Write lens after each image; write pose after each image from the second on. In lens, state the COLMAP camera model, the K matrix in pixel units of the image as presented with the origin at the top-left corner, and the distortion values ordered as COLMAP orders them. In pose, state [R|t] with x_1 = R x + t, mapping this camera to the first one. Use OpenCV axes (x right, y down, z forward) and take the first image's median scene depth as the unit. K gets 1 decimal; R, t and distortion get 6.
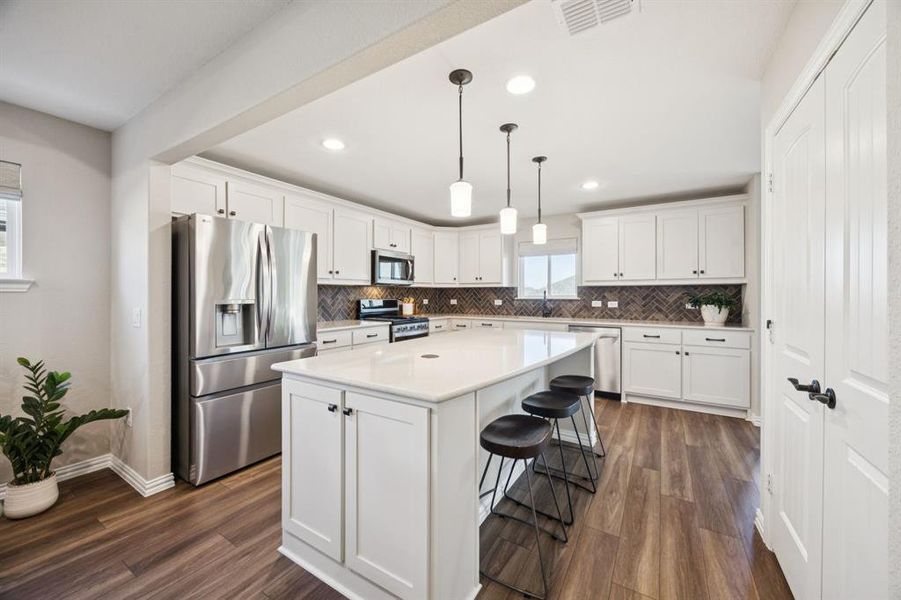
lens RADIAL K [[345.1, 0, 452.9], [0, 345.1, 297.0], [0, 0, 1]] dist [-0.004879, -0.000937]
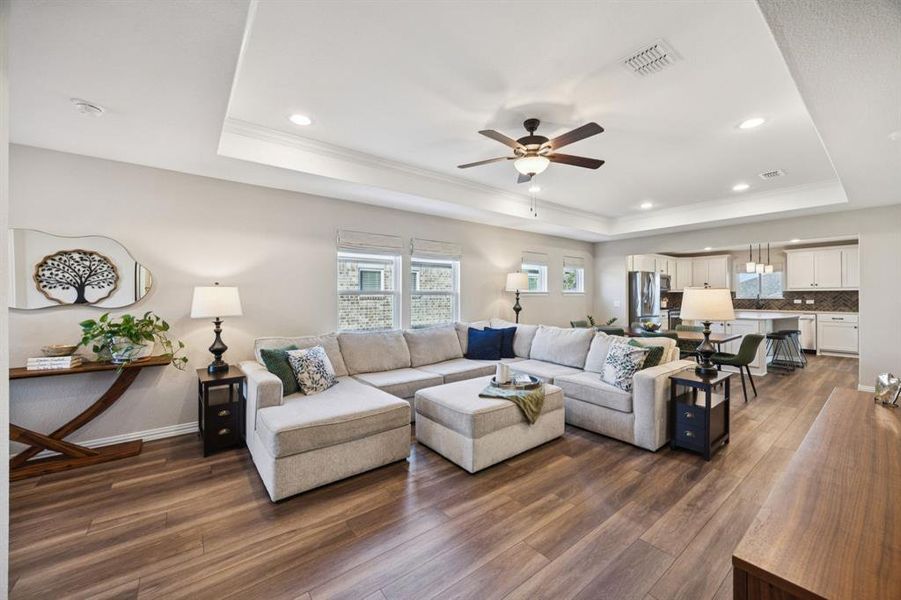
lens RADIAL K [[345.1, 0, 443.3], [0, 345.1, 295.9], [0, 0, 1]] dist [-0.004879, -0.000937]
pose [[0.929699, -0.002446, -0.368312, -0.607632], [-0.000281, 0.999973, -0.007351, 0.005212], [0.368320, 0.006938, 0.929673, -1.264884]]
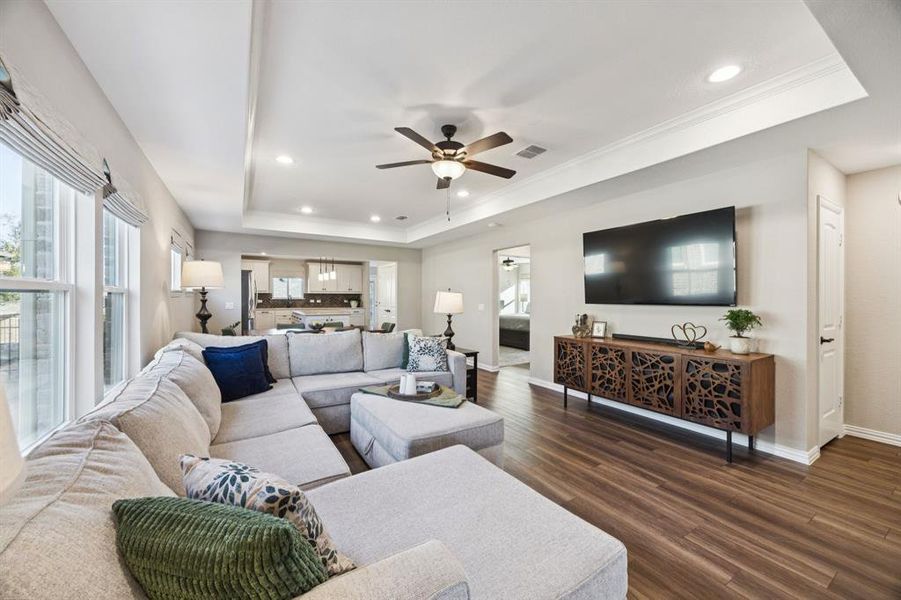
lens RADIAL K [[345.1, 0, 452.5], [0, 345.1, 299.5], [0, 0, 1]] dist [-0.004879, -0.000937]
pose [[0.466605, -0.007428, 0.884435, -1.232470], [0.005737, 0.999969, 0.005372, 0.002012], [-0.884447, 0.002568, 0.466633, -0.946414]]
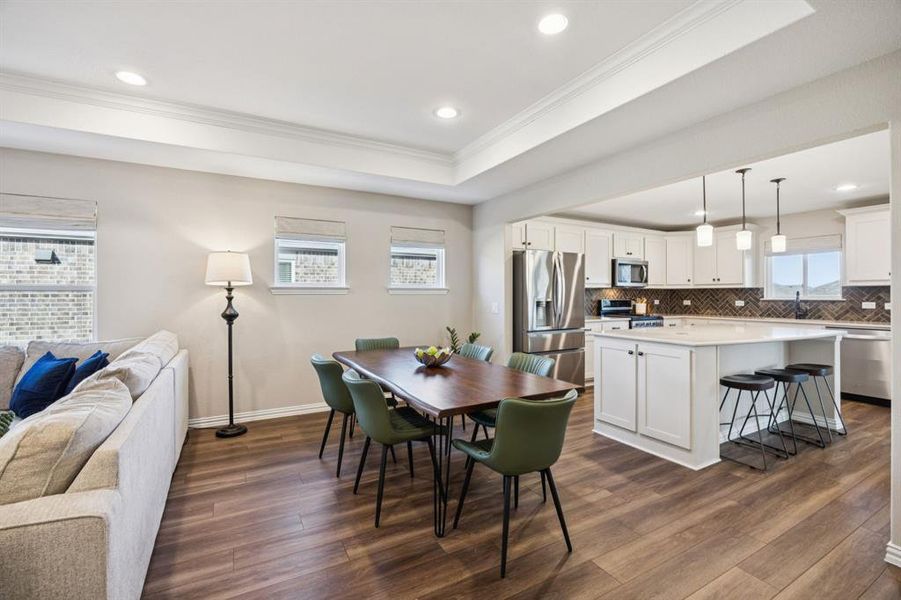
lens RADIAL K [[393.0, 0, 449.4], [0, 393.0, 292.3], [0, 0, 1]] dist [-0.015234, -0.000574]
pose [[0.866760, -0.004421, -0.498706, -0.040120], [-0.003430, 0.999884, -0.014825, 0.004156], [0.498714, 0.014560, 0.866644, -0.463735]]
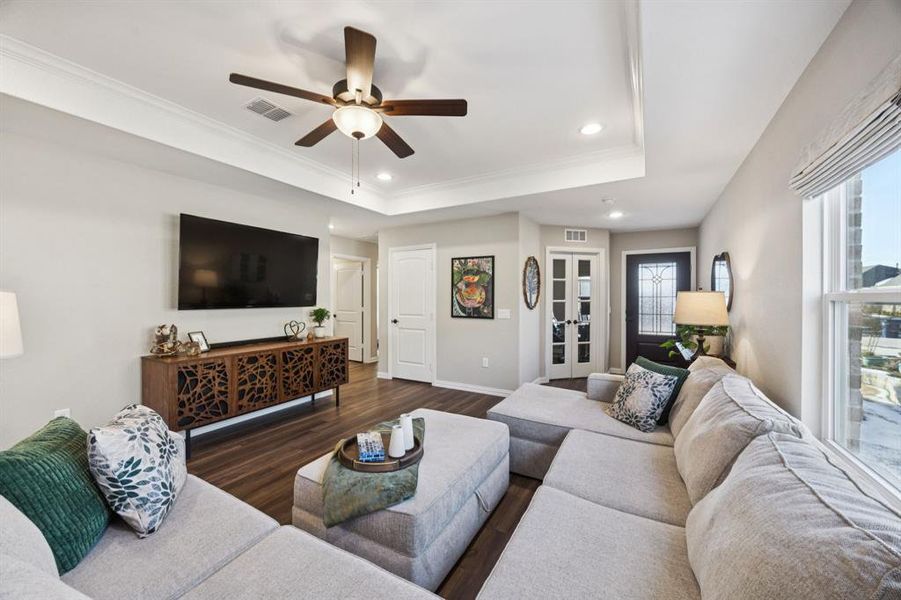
lens RADIAL K [[345.1, 0, 442.4], [0, 345.1, 299.0], [0, 0, 1]] dist [-0.004879, -0.000937]
pose [[-0.999996, -0.001684, 0.002471, -0.797603], [-0.001657, 0.999943, 0.010595, -0.009000], [-0.002489, 0.010590, -0.999941, -0.214852]]
